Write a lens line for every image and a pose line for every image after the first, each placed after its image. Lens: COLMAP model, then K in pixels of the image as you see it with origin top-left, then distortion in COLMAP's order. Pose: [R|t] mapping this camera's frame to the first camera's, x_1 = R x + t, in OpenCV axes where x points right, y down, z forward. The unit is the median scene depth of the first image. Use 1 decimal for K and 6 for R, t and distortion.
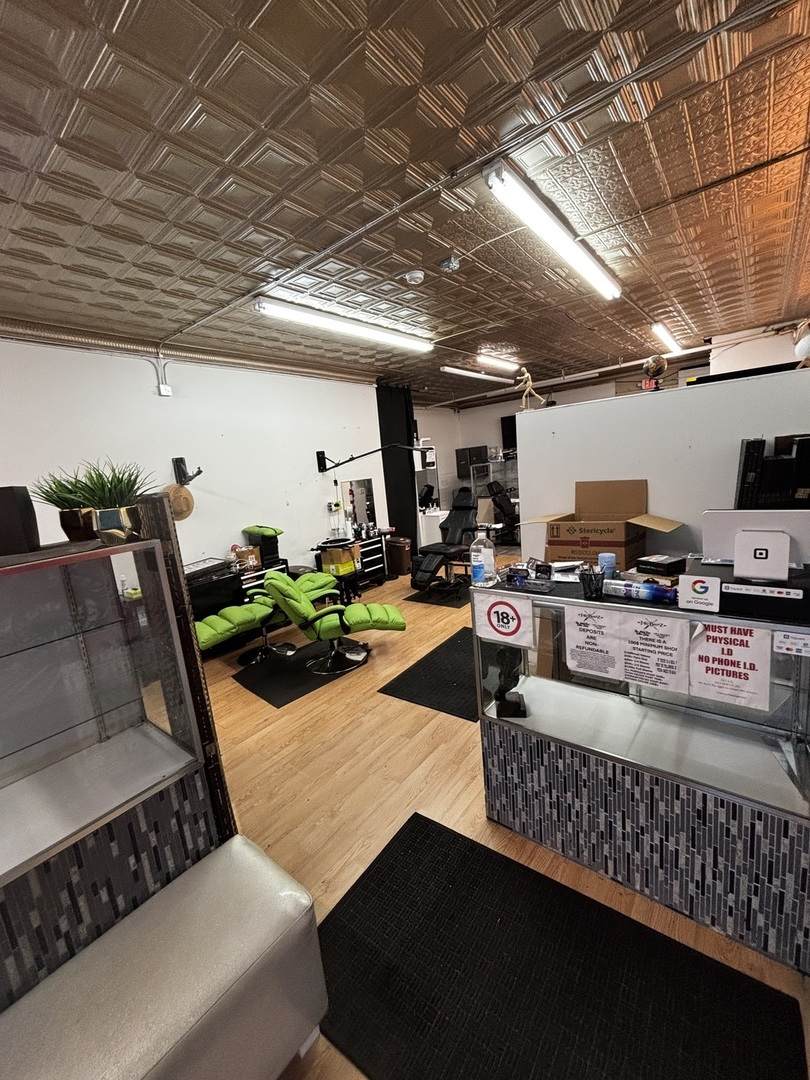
lens RADIAL K [[429.4, 0, 405.0], [0, 429.4, 540.0], [0, 0, 1]] dist [0.002055, 0.000013]
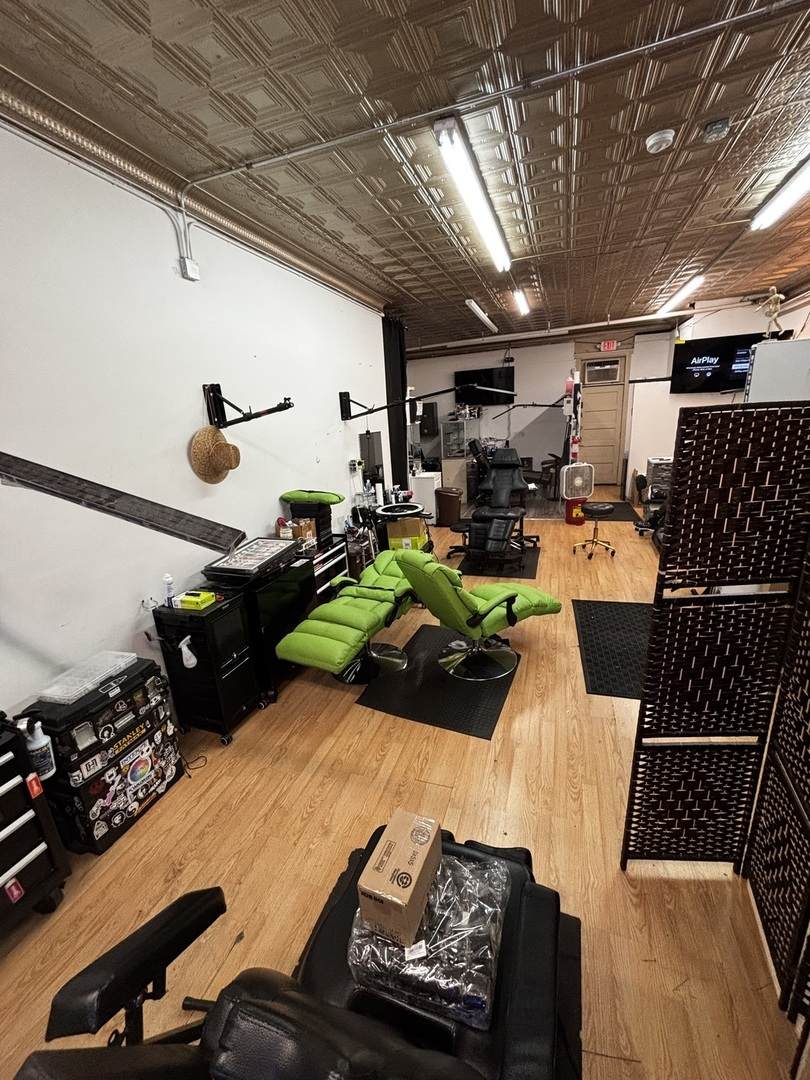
lens RADIAL K [[434.0, 0, 405.0], [0, 434.0, 540.0], [0, 0, 1]] dist [0.012010, 0.000089]
pose [[0.943557, -0.054386, 0.326715, -0.363021], [0.028217, 0.996040, 0.084314, -0.005689], [-0.330006, -0.070336, 0.941355, 0.209569]]
